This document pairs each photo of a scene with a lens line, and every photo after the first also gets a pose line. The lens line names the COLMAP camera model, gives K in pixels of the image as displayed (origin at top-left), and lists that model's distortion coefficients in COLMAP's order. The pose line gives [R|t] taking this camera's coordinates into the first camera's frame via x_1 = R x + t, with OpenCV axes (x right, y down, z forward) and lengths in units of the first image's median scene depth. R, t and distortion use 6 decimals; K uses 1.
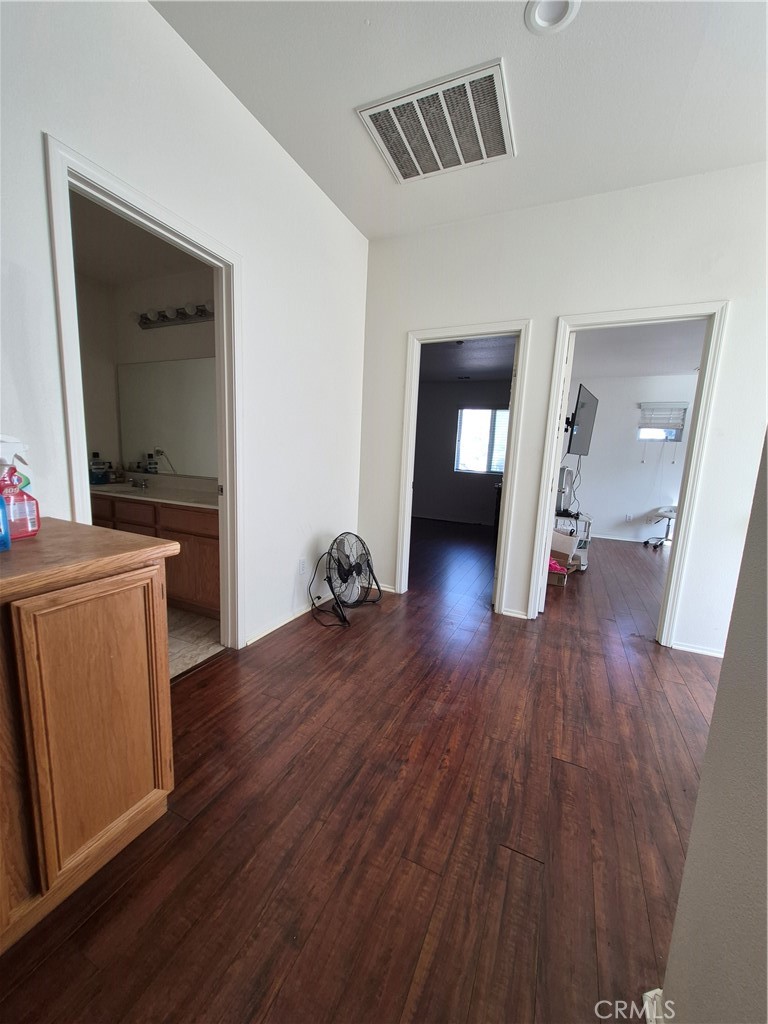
lens RADIAL K [[400.4, 0, 382.4], [0, 400.4, 516.5], [0, 0, 1]] dist [0.003822, 0.000322]
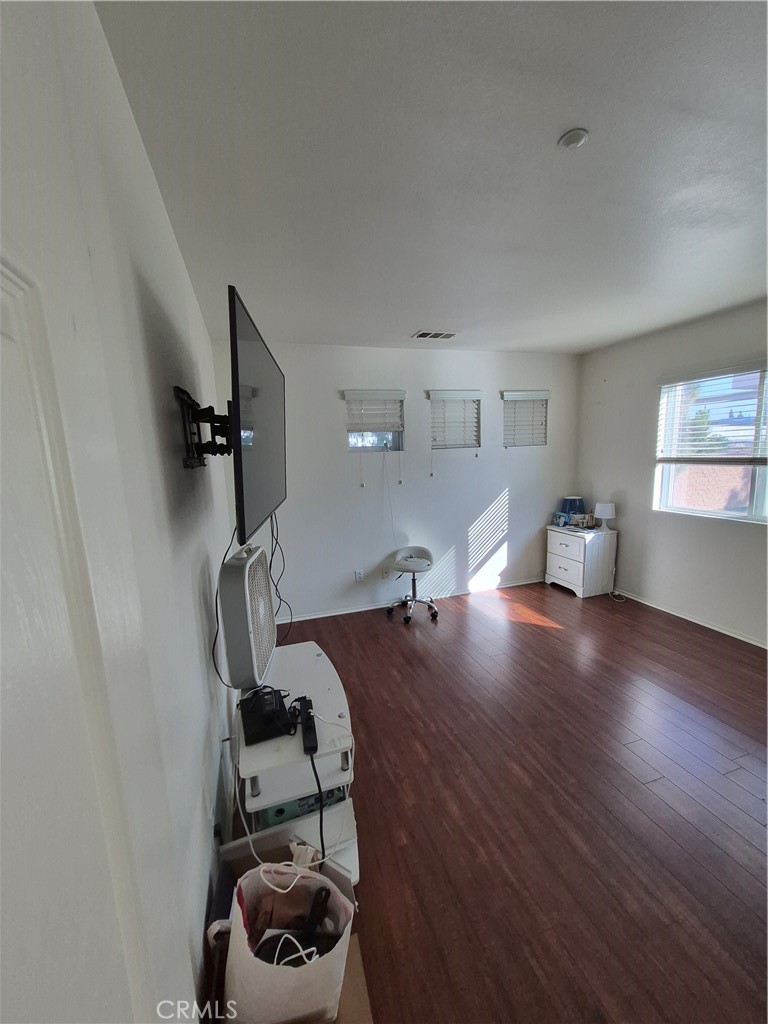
lens RADIAL K [[400.4, 0, 382.4], [0, 400.4, 516.5], [0, 0, 1]] dist [0.003822, 0.000322]
pose [[0.727647, -0.182104, 0.661338, 0.262340], [0.178803, 0.981141, 0.073433, -0.134838], [-0.662238, 0.064816, 0.746485, 0.539170]]
